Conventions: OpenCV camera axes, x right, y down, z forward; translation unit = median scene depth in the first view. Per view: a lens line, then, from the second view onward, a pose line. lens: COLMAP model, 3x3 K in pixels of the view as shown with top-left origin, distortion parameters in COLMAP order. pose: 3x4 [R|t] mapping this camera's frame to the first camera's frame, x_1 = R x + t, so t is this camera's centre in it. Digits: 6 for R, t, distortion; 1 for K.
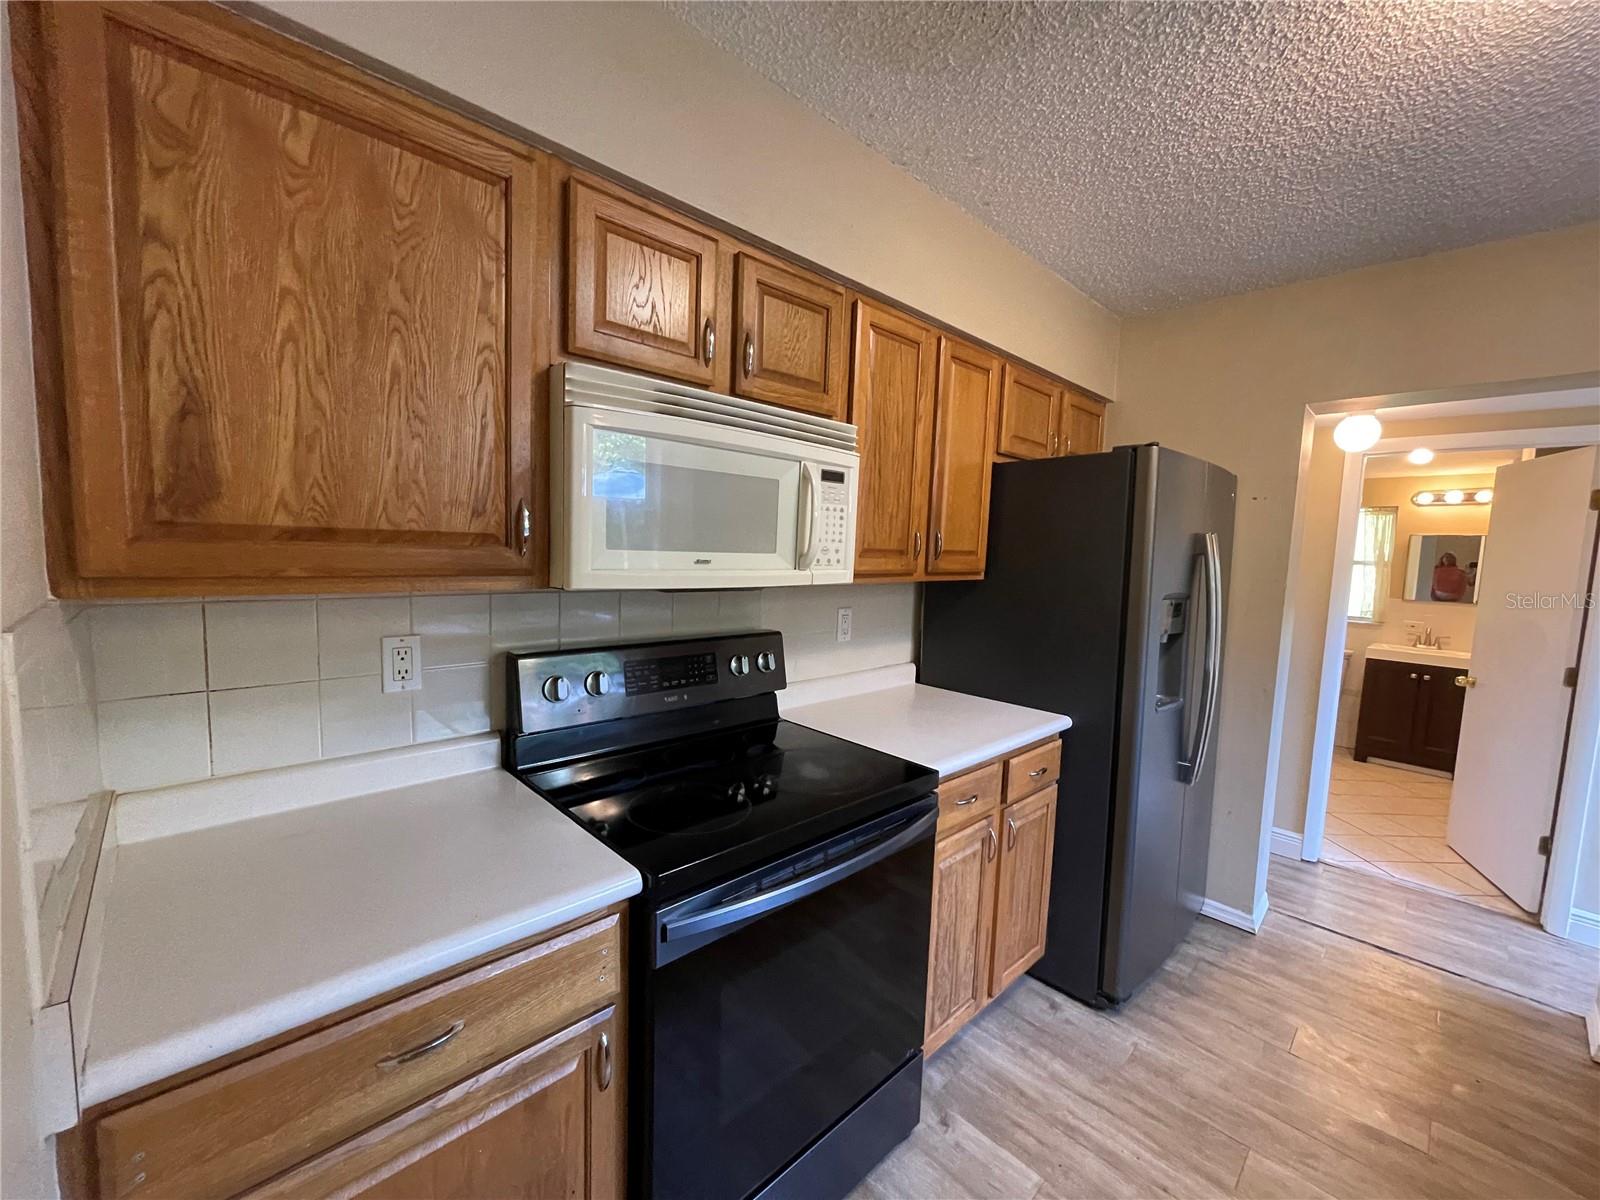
lens RADIAL K [[642.9, 0, 788.0], [0, 642.9, 597.8], [0, 0, 1]] dist [-0.006477, 0.001535]
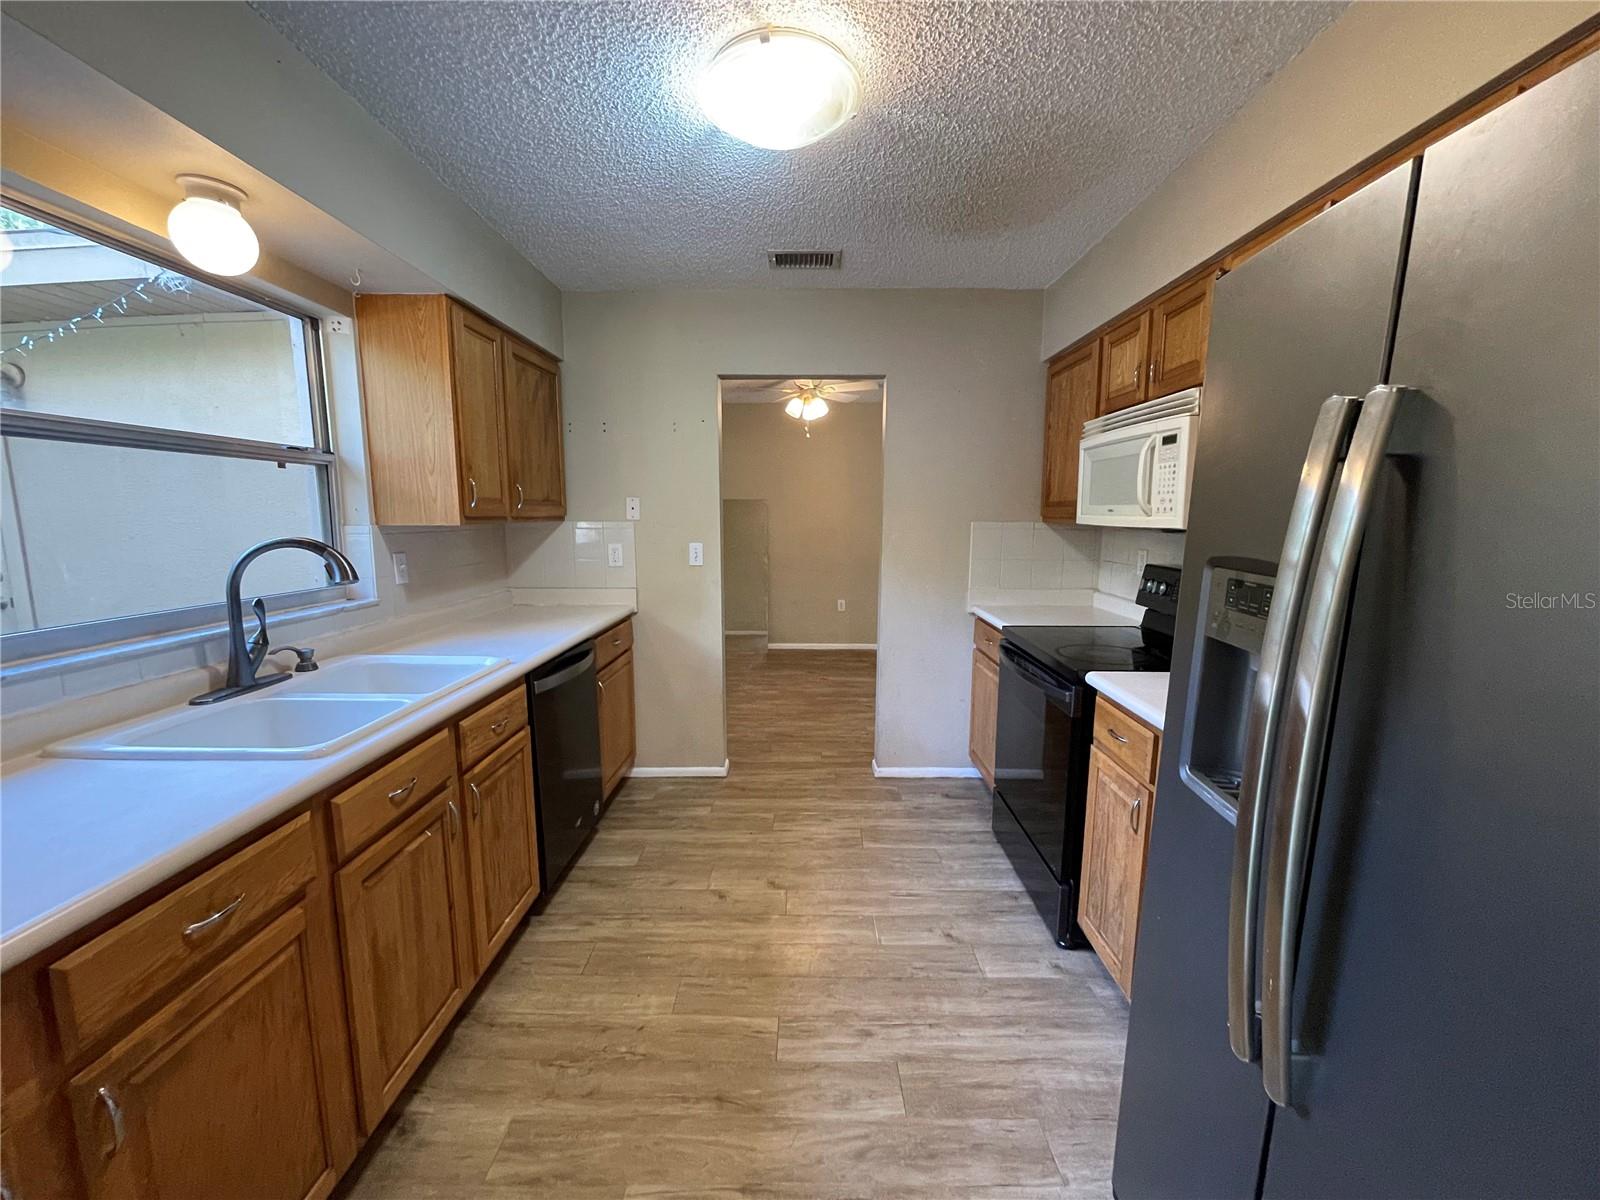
lens RADIAL K [[642.9, 0, 798.4], [0, 642.9, 605.6], [0, 0, 1]] dist [-0.006477, 0.001535]
pose [[-0.695747, 0.062981, -0.715521, 1.421501], [-0.090569, 0.980506, 0.174371, -0.026845], [0.712554, 0.186121, -0.676480, 1.347213]]
